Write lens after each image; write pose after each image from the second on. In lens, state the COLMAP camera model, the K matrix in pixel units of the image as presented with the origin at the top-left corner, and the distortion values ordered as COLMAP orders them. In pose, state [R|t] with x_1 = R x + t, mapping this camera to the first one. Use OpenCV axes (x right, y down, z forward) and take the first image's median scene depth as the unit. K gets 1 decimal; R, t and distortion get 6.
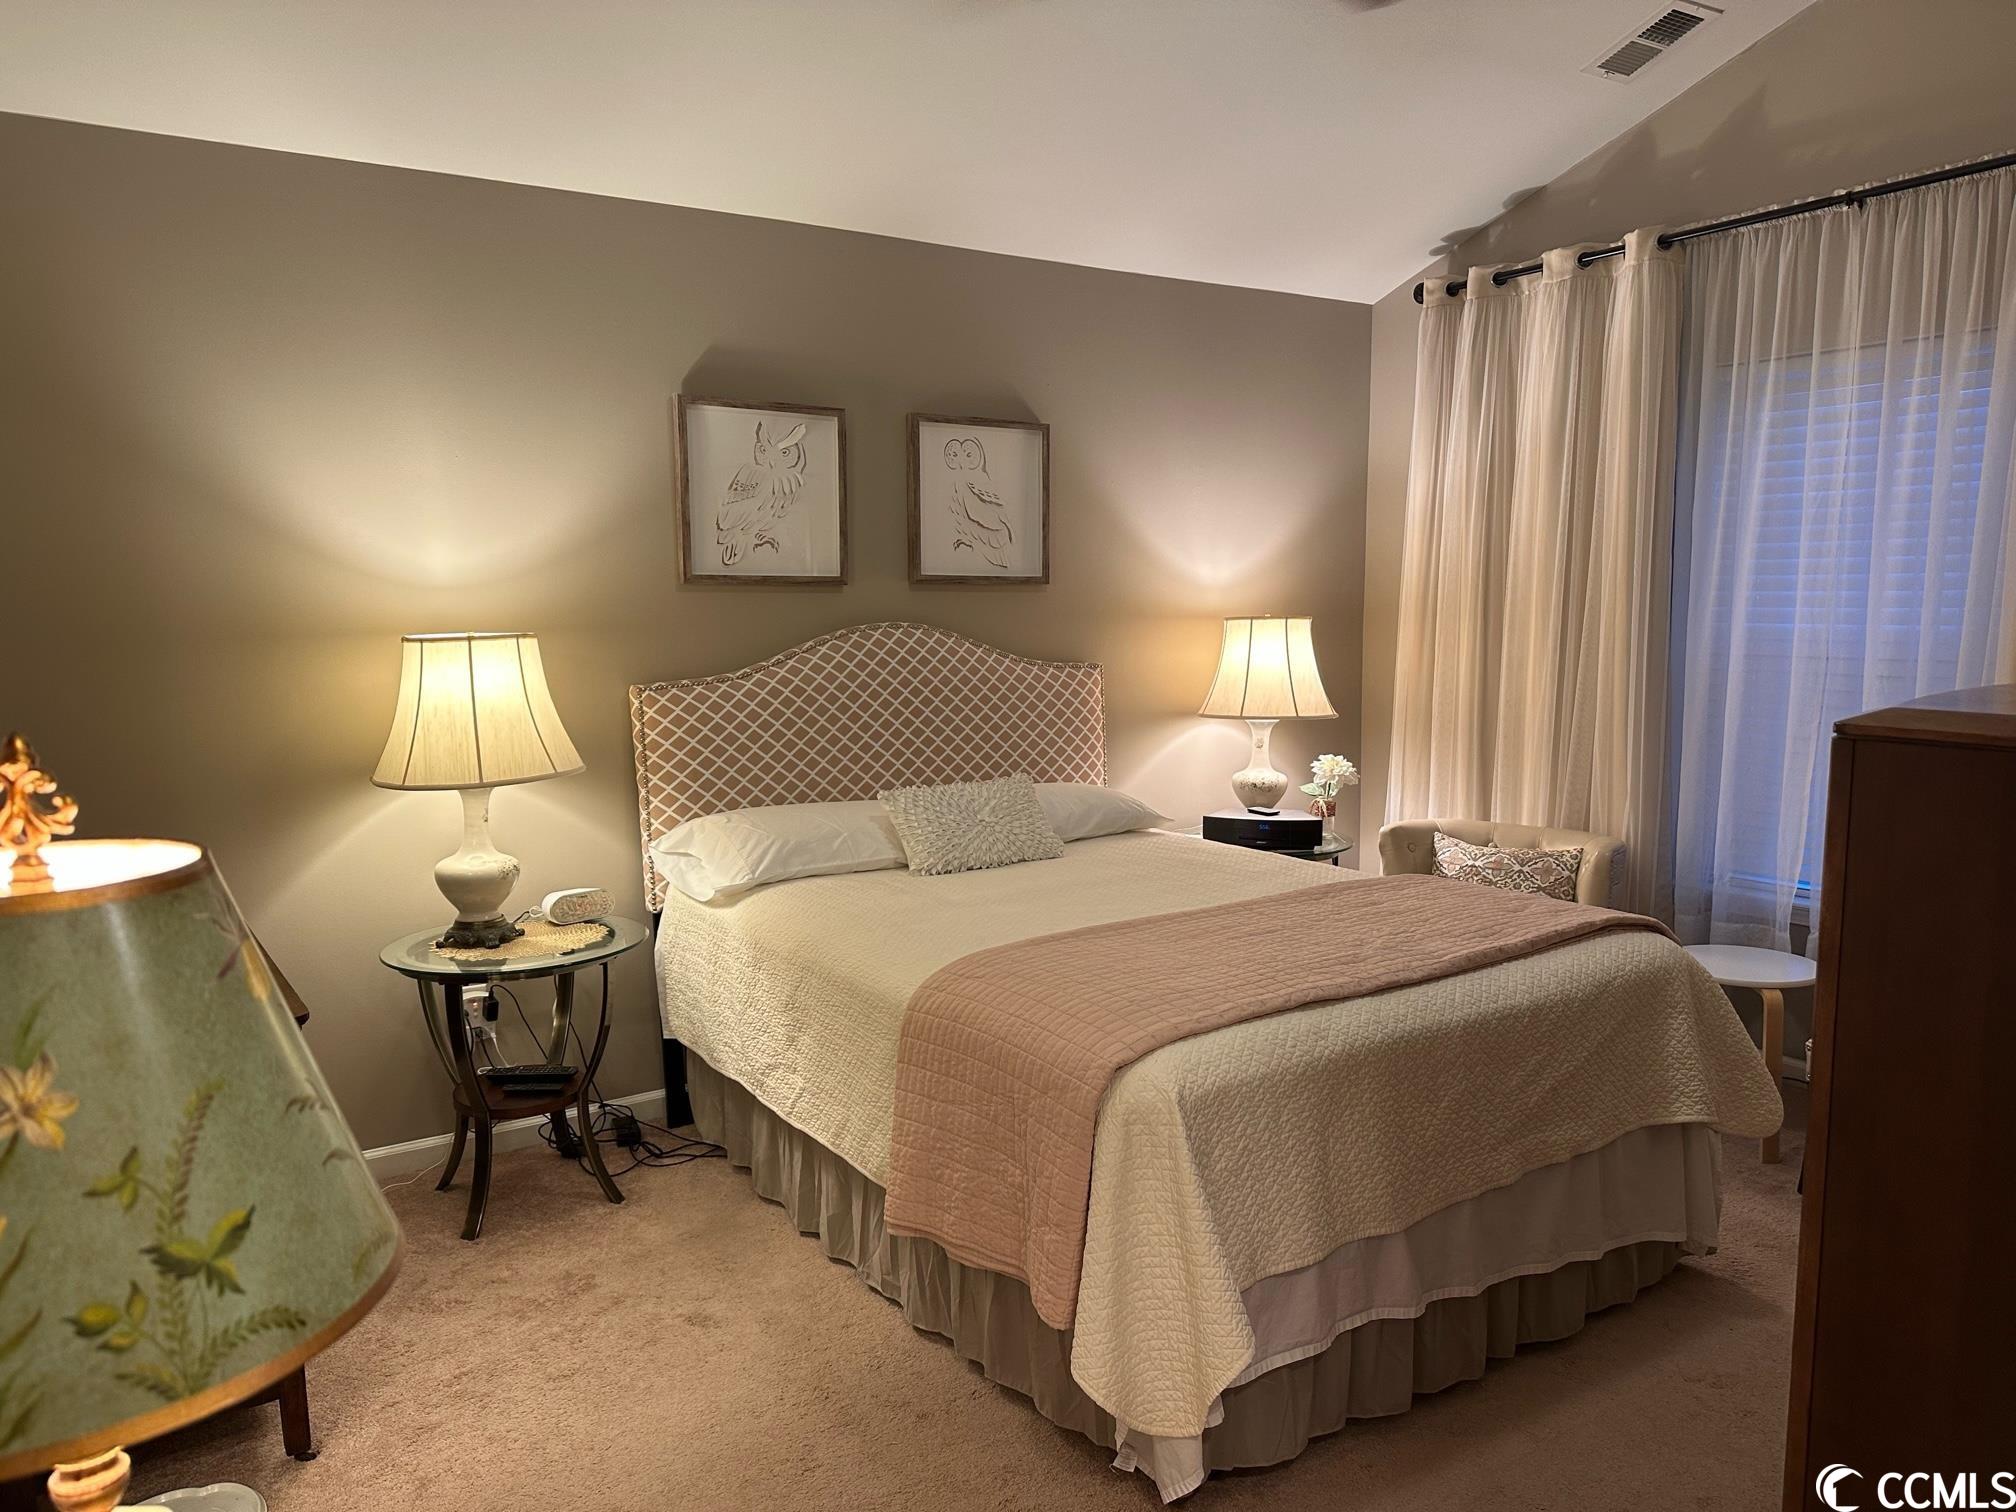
lens RADIAL K [[1389.8, 0, 993.6], [0, 1389.8, 744.7], [0, 0, 1]] dist [0.081553, -0.084120]
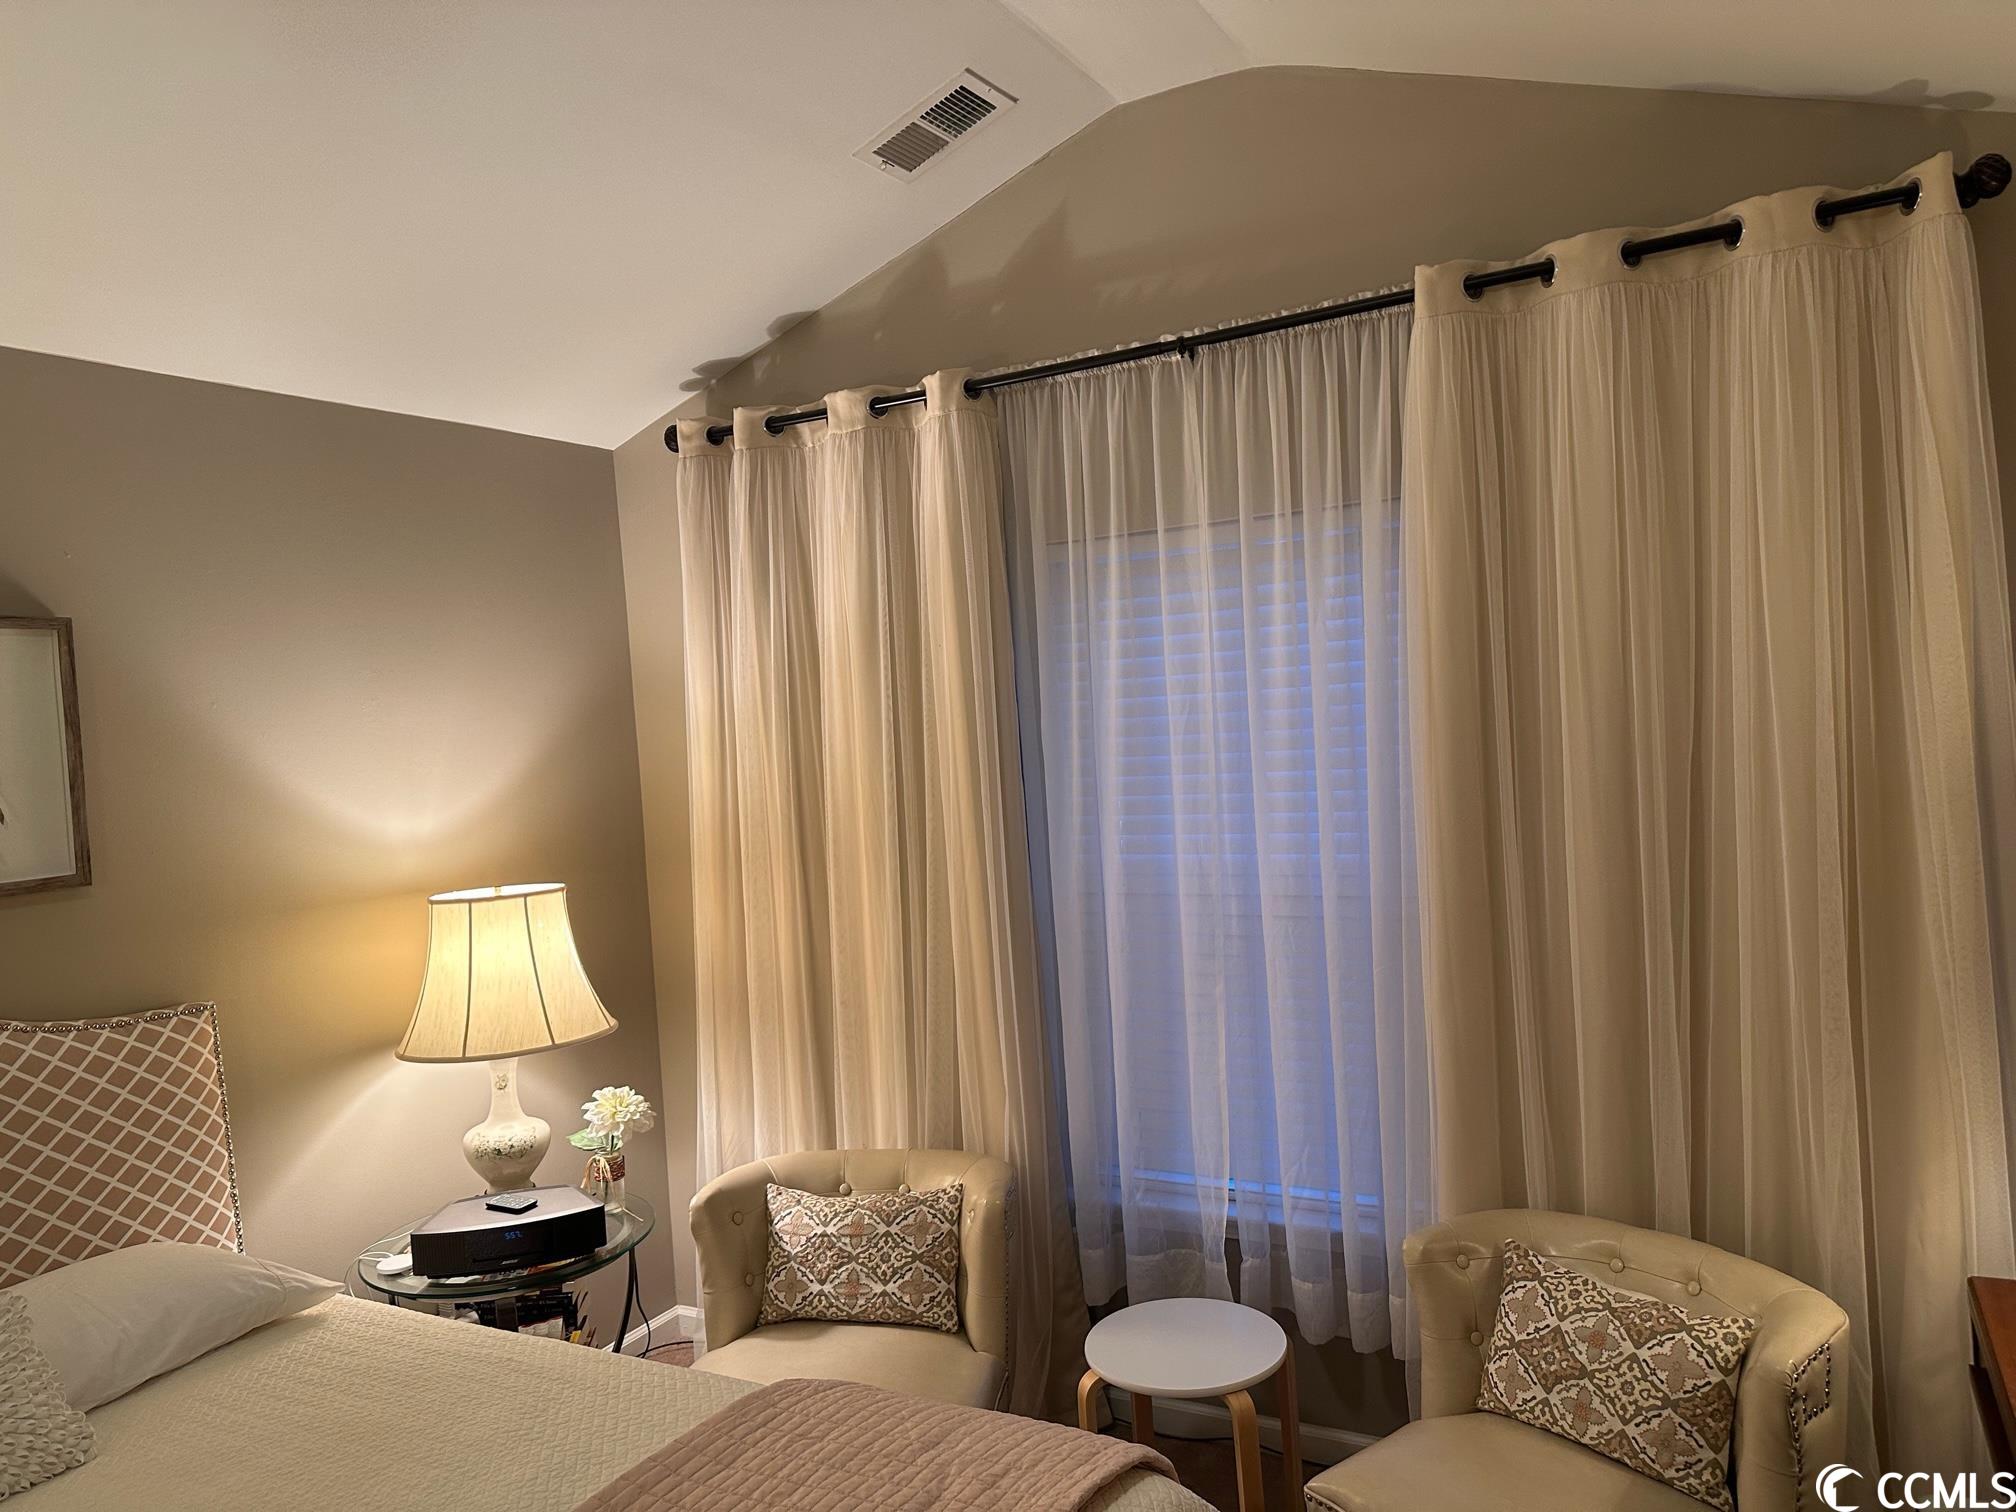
lens RADIAL K [[1389.8, 0, 993.6], [0, 1389.8, 744.7], [0, 0, 1]] dist [0.081553, -0.084120]
pose [[0.876166, -0.059673, 0.478302, 0.095550], [0.110297, 0.990799, -0.078432, -0.091127], [-0.469221, 0.121474, 0.874686, 0.318332]]
